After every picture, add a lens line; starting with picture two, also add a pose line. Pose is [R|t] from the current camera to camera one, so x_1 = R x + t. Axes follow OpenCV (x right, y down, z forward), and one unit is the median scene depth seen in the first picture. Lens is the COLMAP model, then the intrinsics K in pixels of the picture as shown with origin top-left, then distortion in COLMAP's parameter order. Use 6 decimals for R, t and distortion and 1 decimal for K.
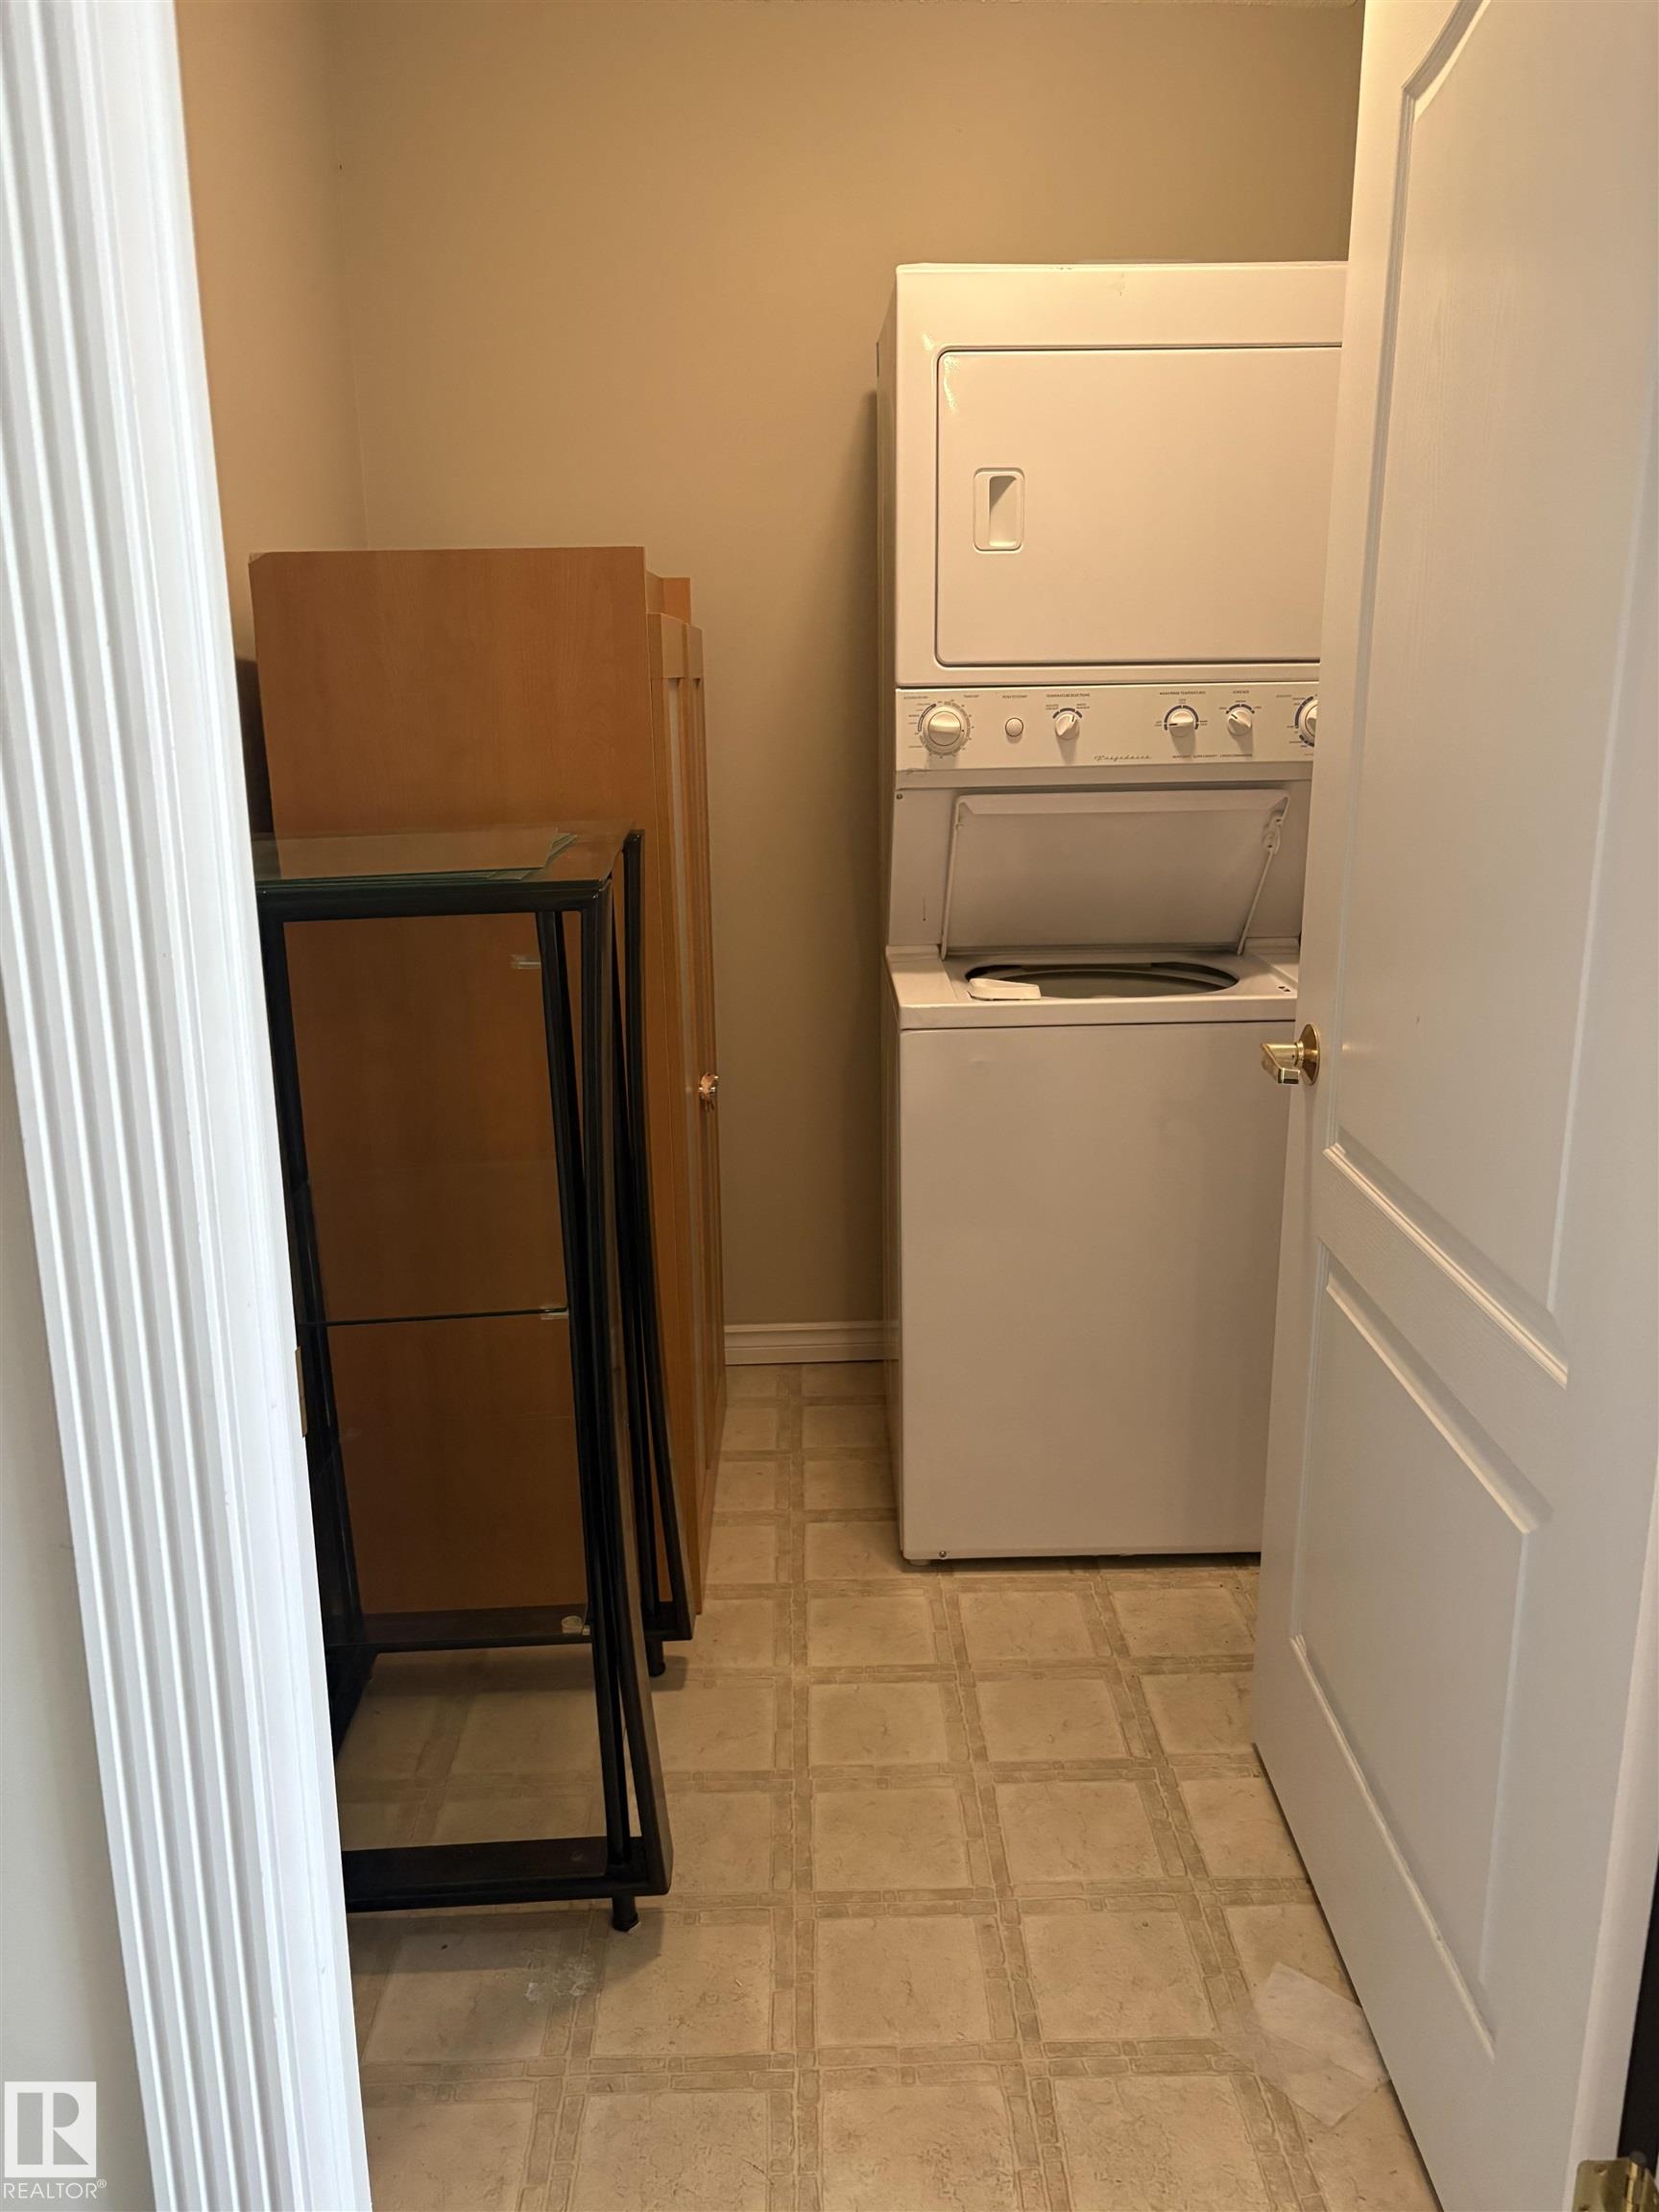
lens RADIAL K [[1668.8, 0, 821.3], [0, 1668.8, 1111.0], [0, 0, 1]] dist [0.052189, -0.058017]
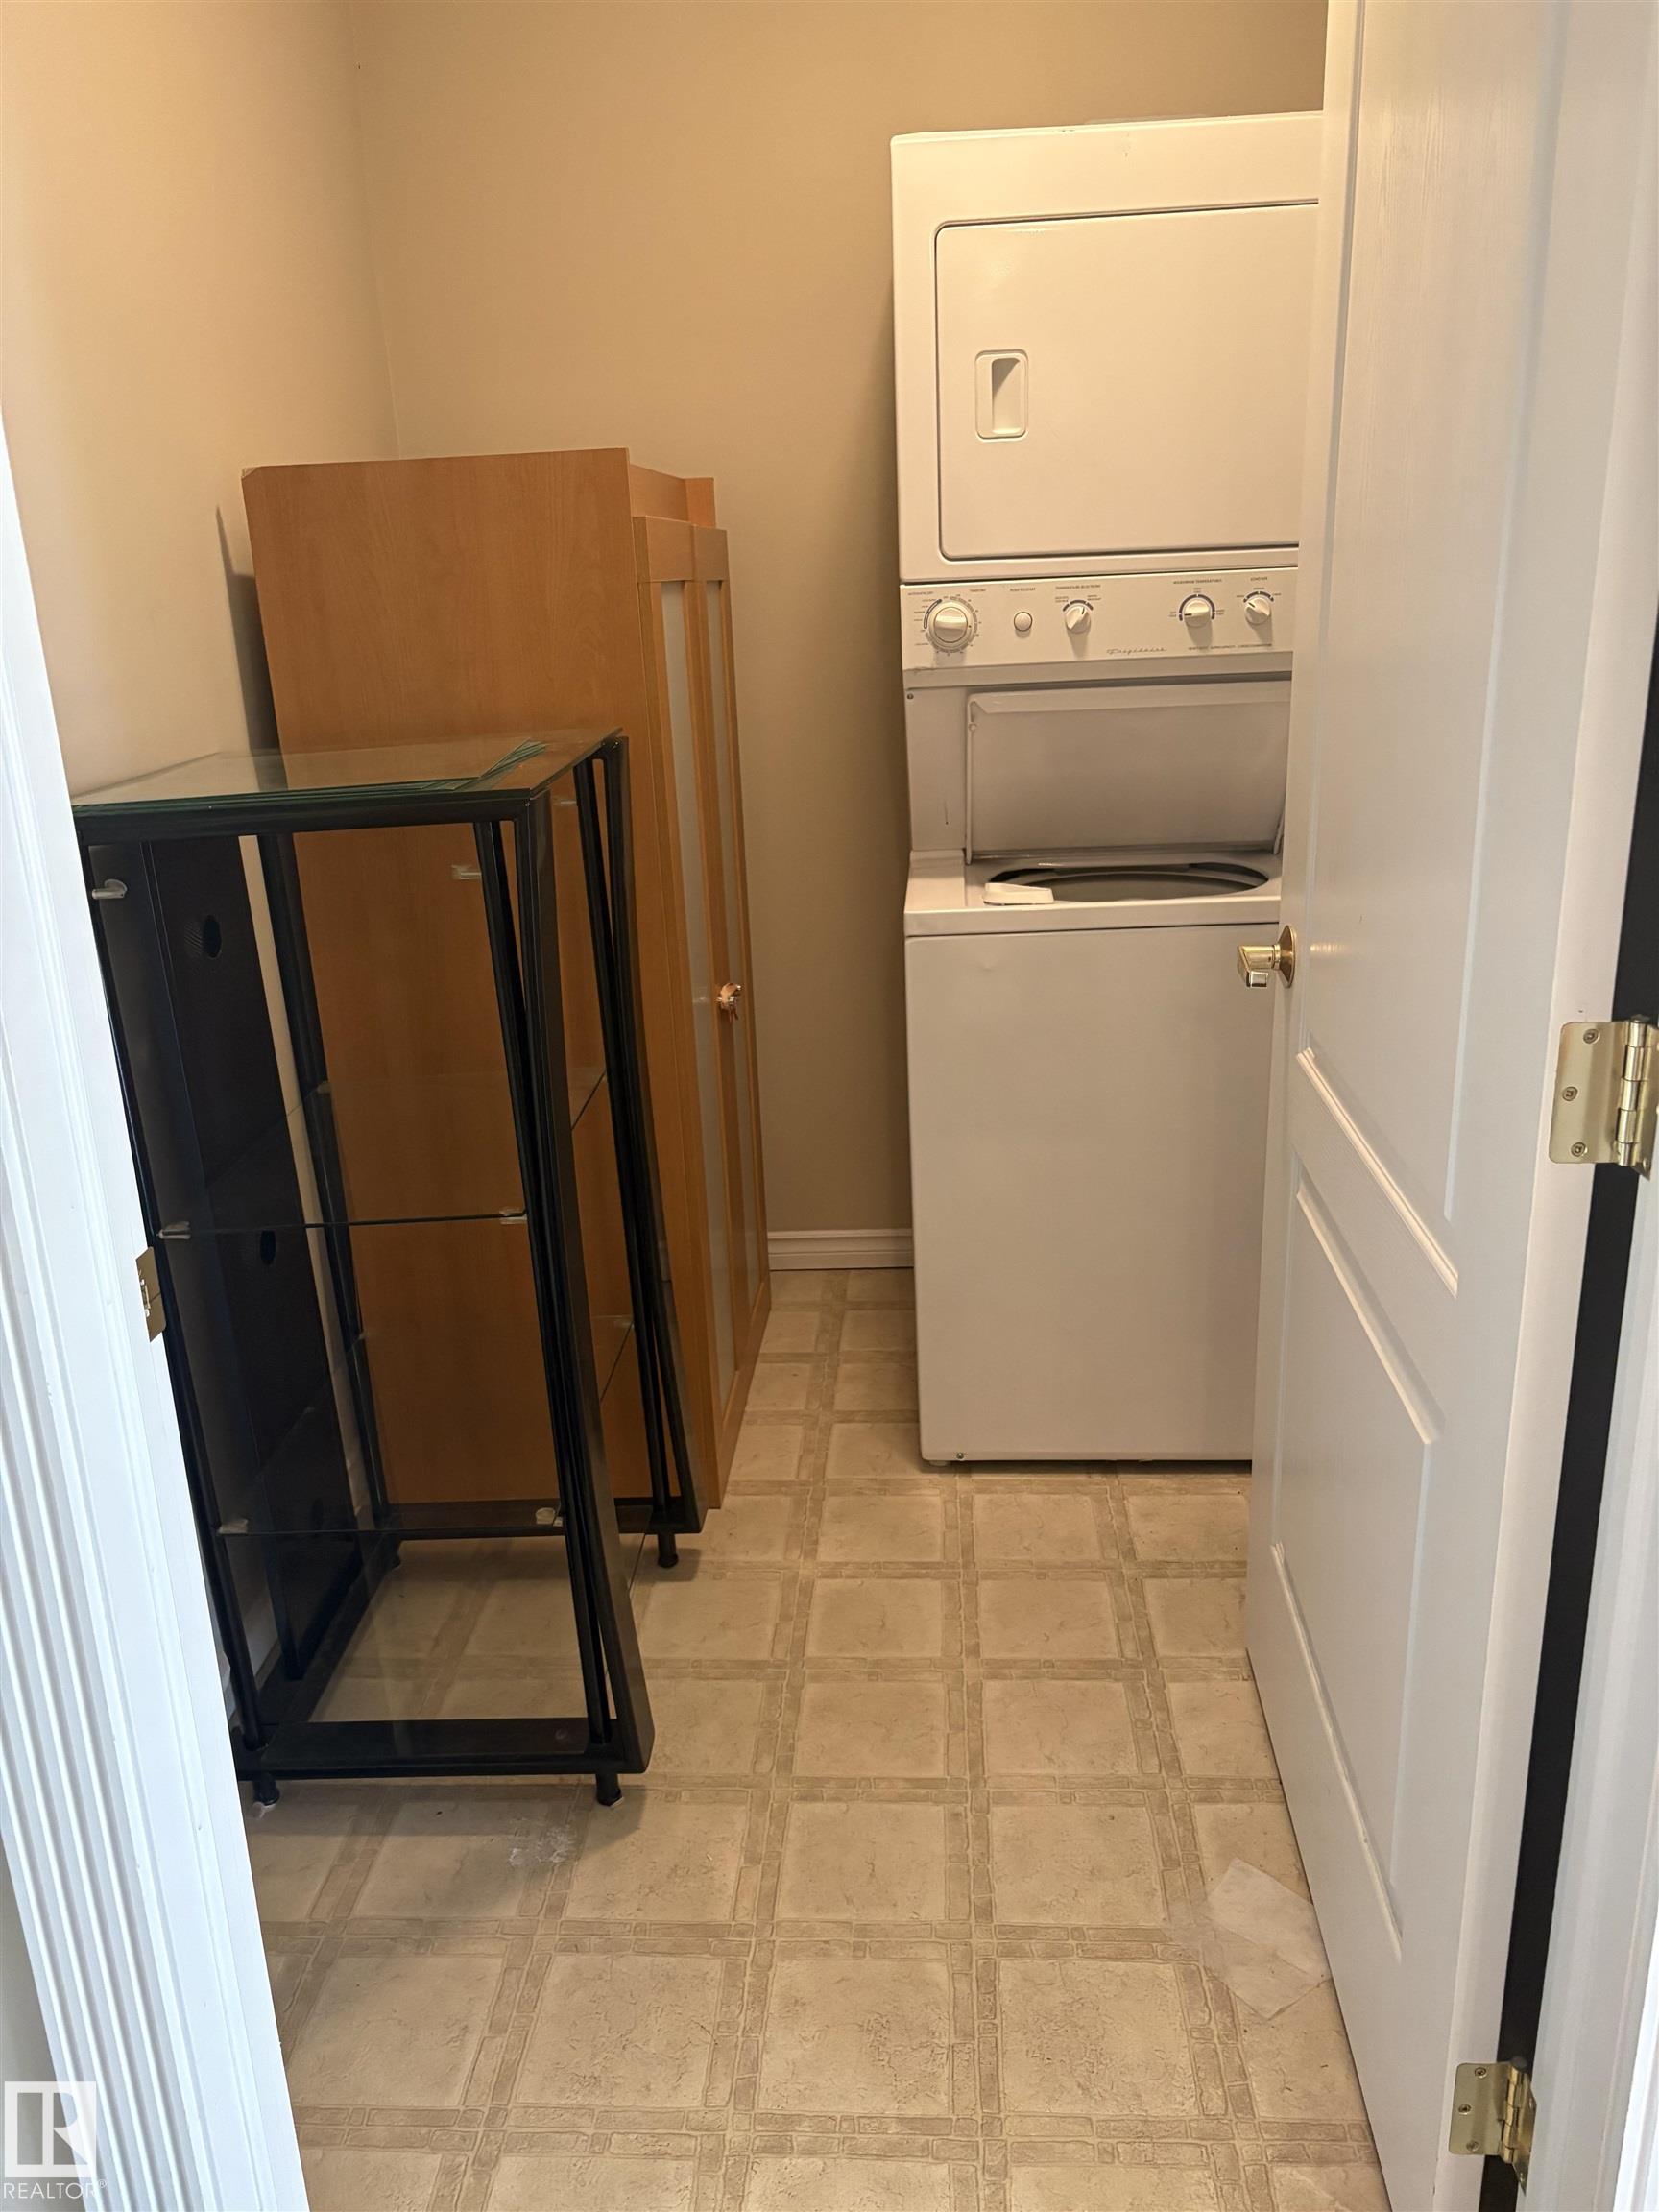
lens RADIAL K [[1668.8, 0, 821.7], [0, 1668.8, 1123.7], [0, 0, 1]] dist [0.052189, -0.058017]
pose [[0.995737, -0.000064, -0.092233, 0.106857], [0.005853, 0.998028, 0.062495, 0.000467], [0.092048, -0.062769, 0.993774, 0.001712]]
